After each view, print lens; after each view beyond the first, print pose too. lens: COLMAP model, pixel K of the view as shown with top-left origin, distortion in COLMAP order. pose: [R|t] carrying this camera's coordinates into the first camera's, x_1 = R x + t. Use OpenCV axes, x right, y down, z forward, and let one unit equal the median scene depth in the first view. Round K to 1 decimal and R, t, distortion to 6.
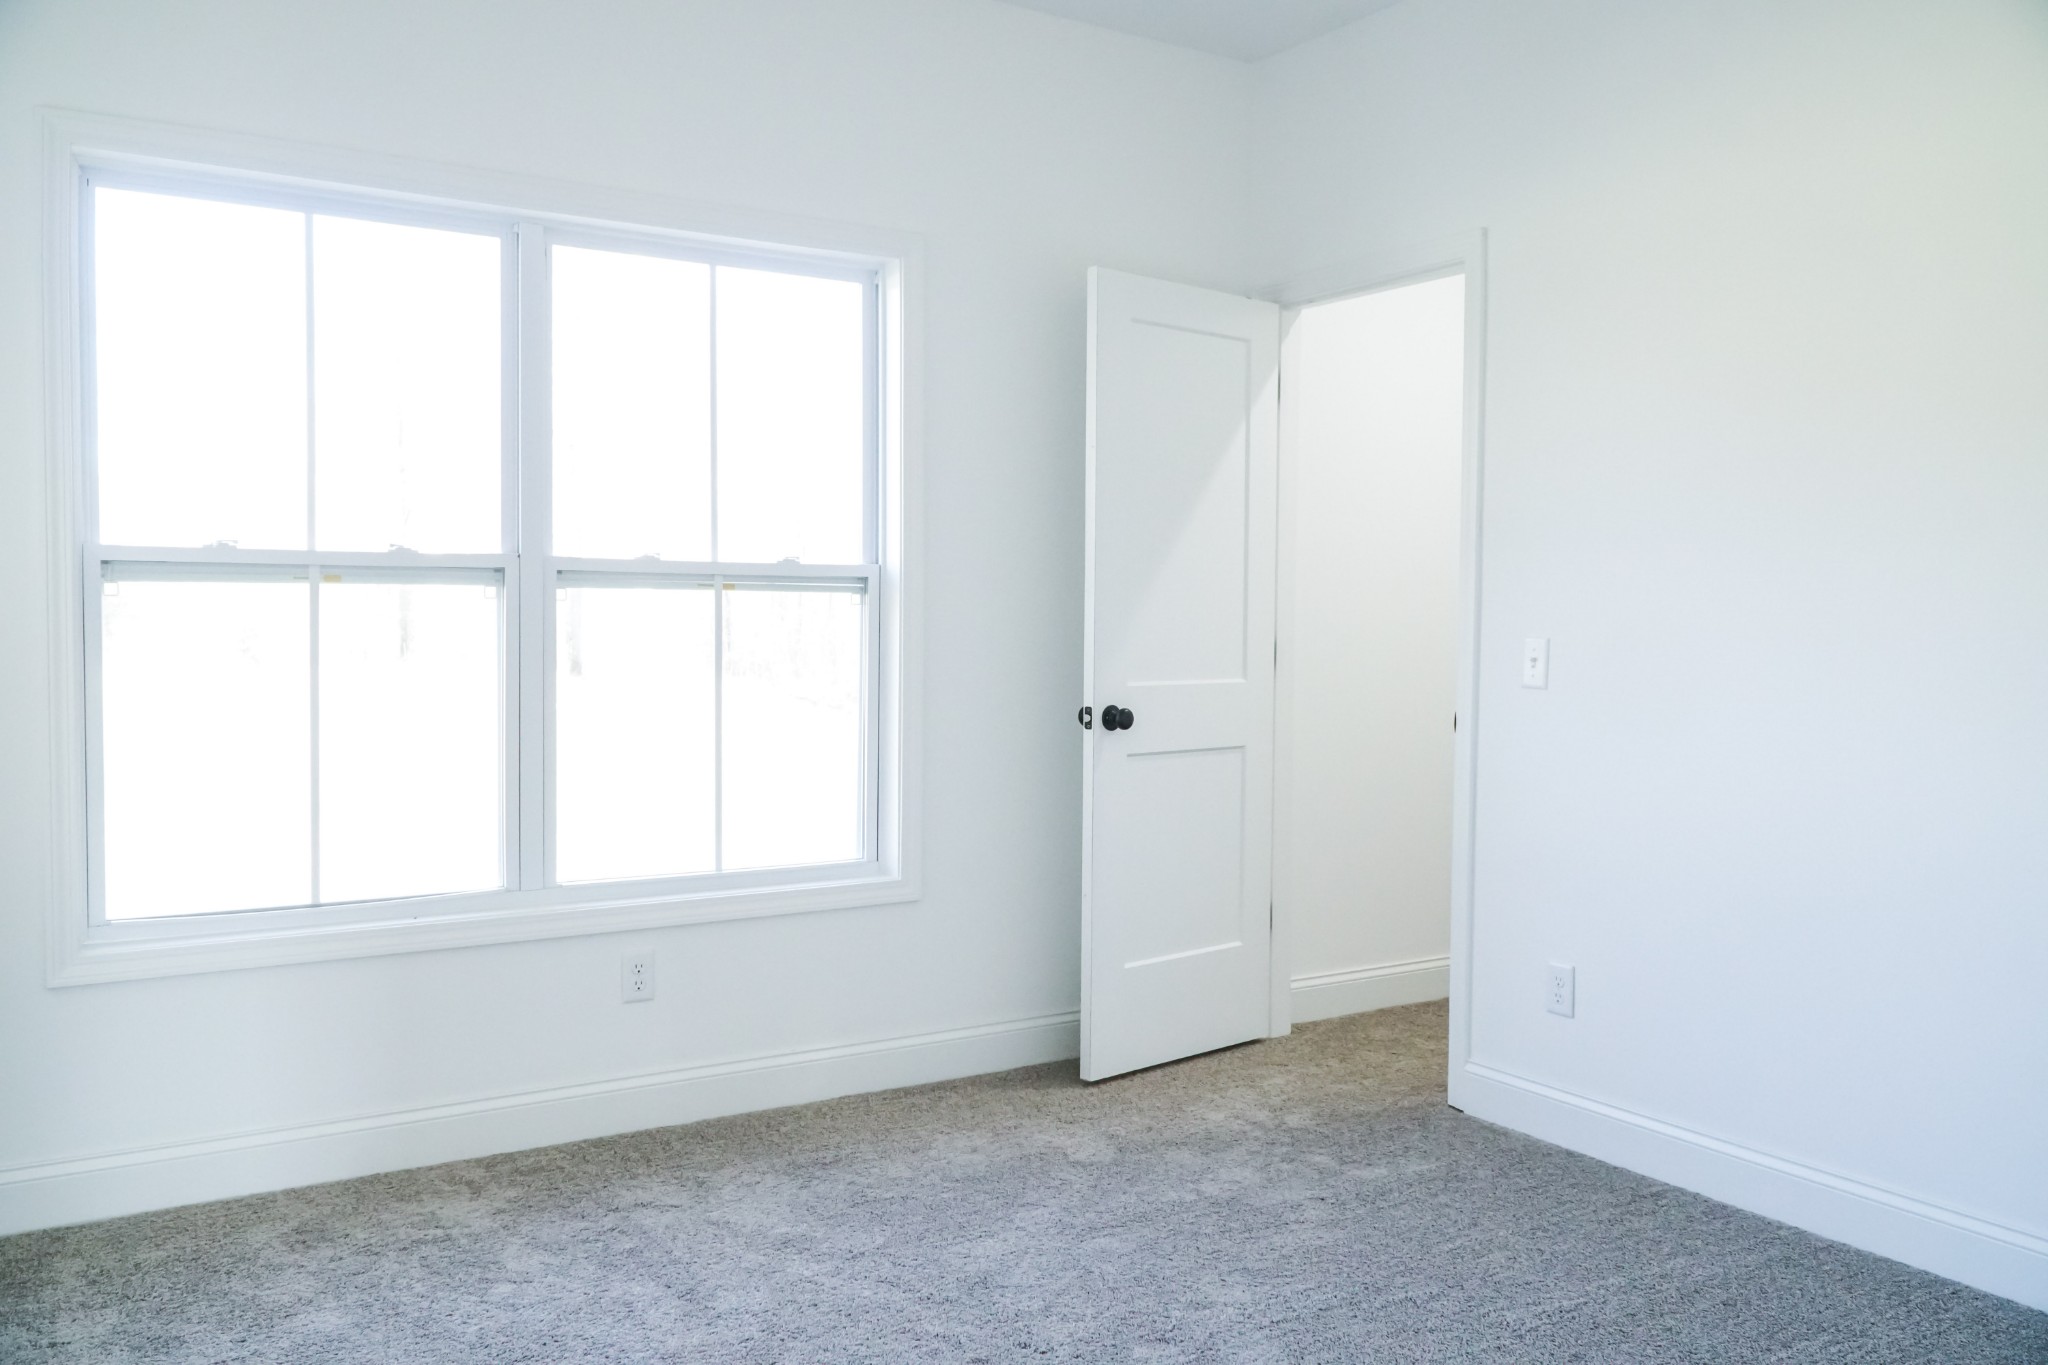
lens RADIAL K [[1647.1, 0, 1016.1], [0, 1647.1, 680.0], [0, 0, 1]] dist [0.001248, 0.002006]
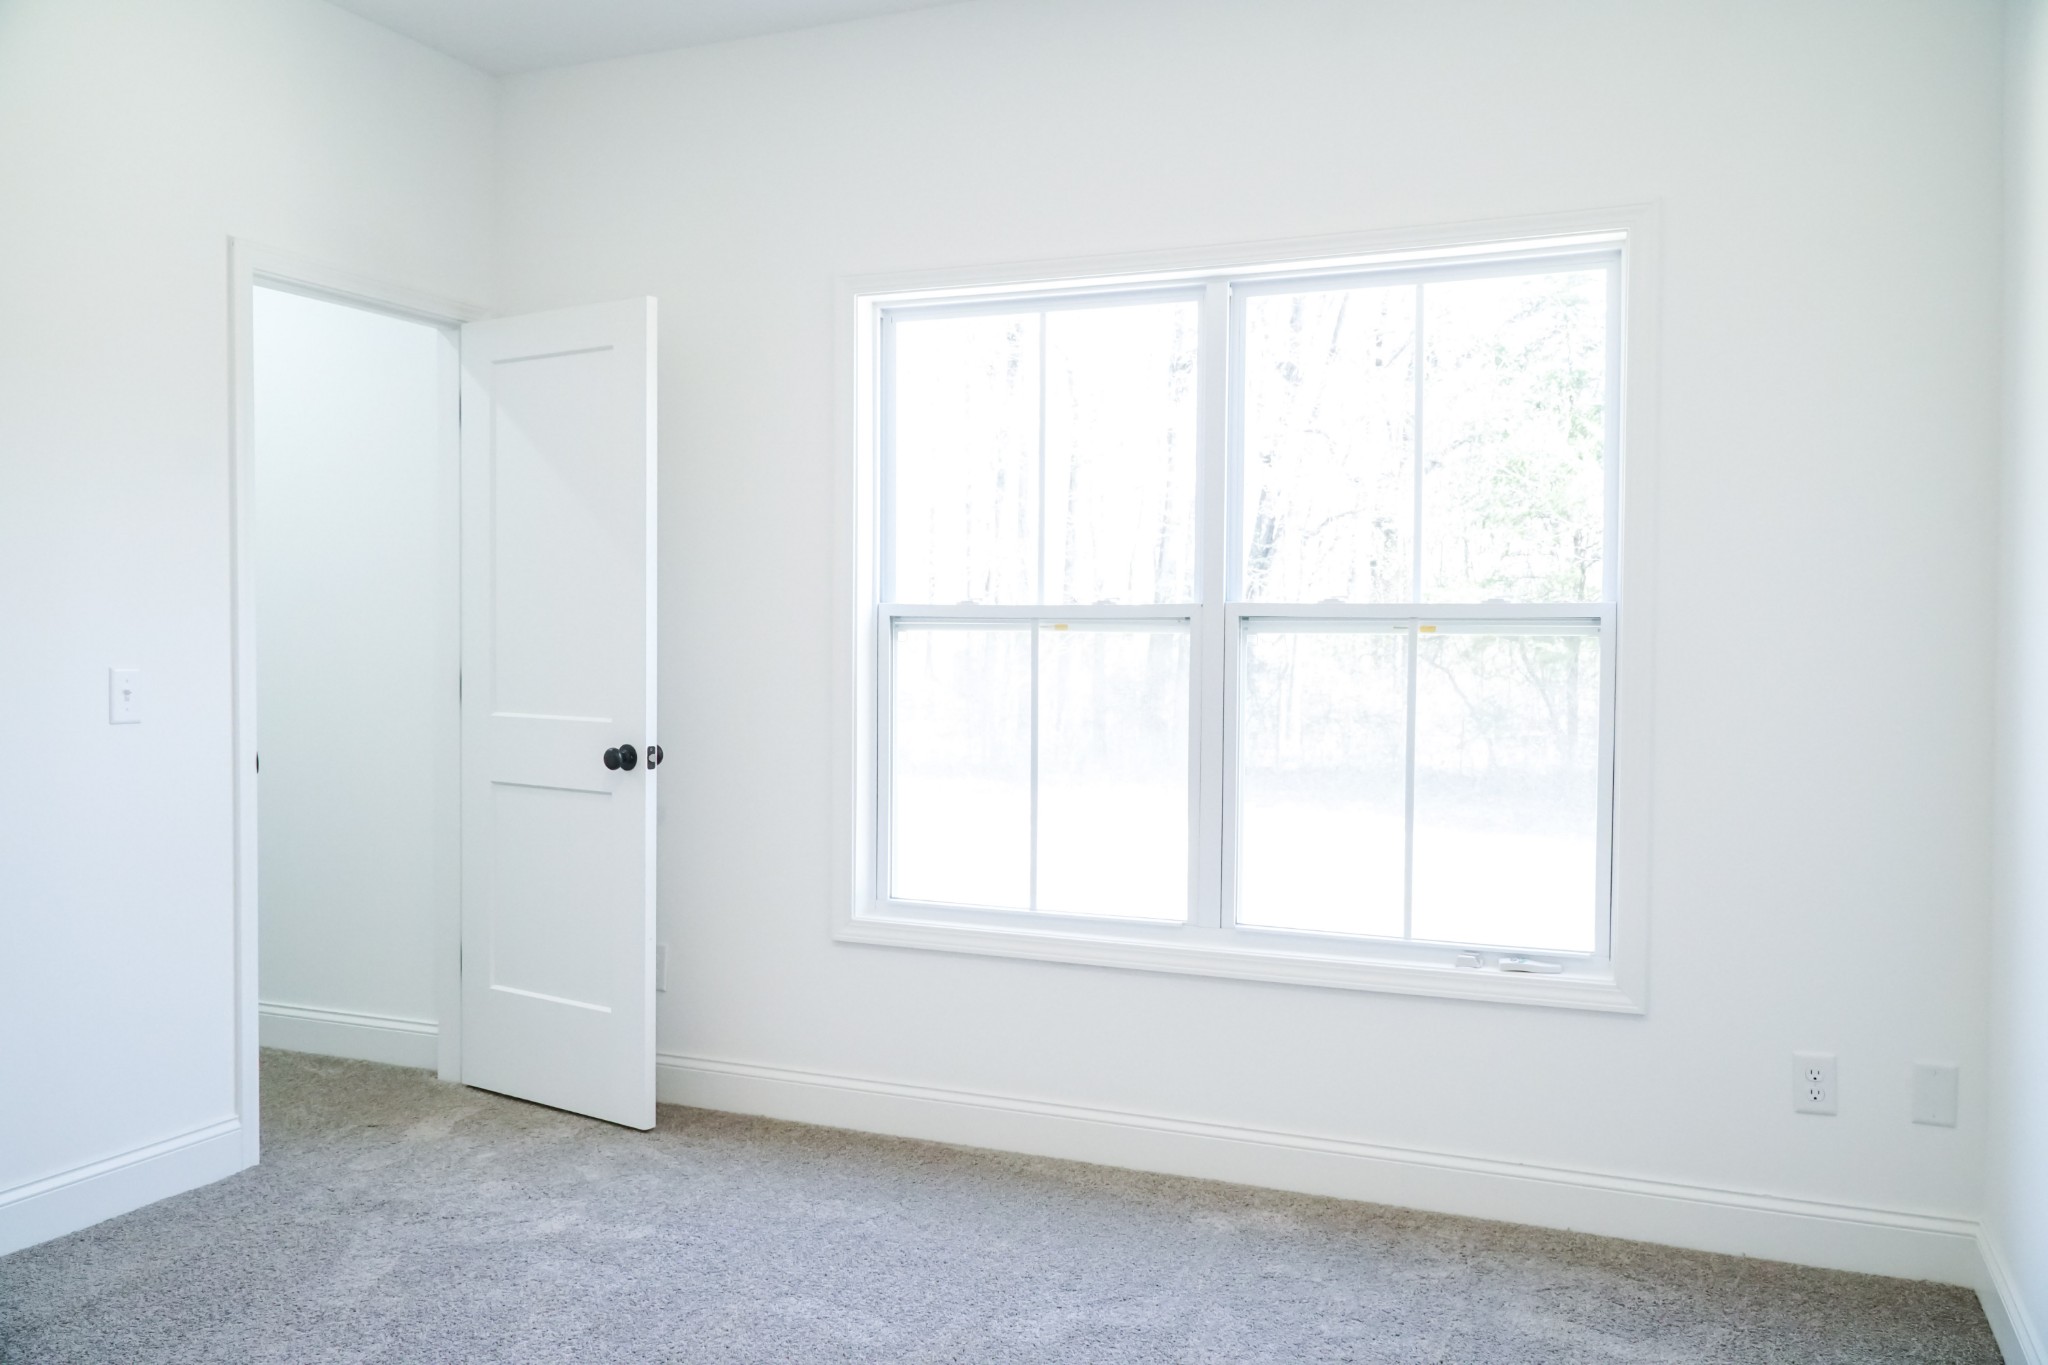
lens RADIAL K [[1653.7, 0, 1024.0], [0, 1653.7, 682.5], [0, 0, 1]] dist [0.004677, -0.028320]
pose [[0.534447, 0.010767, -0.845133, 0.525568], [-0.036820, 0.999266, -0.010554, -0.010195], [0.844400, 0.036759, 0.534451, 0.347512]]
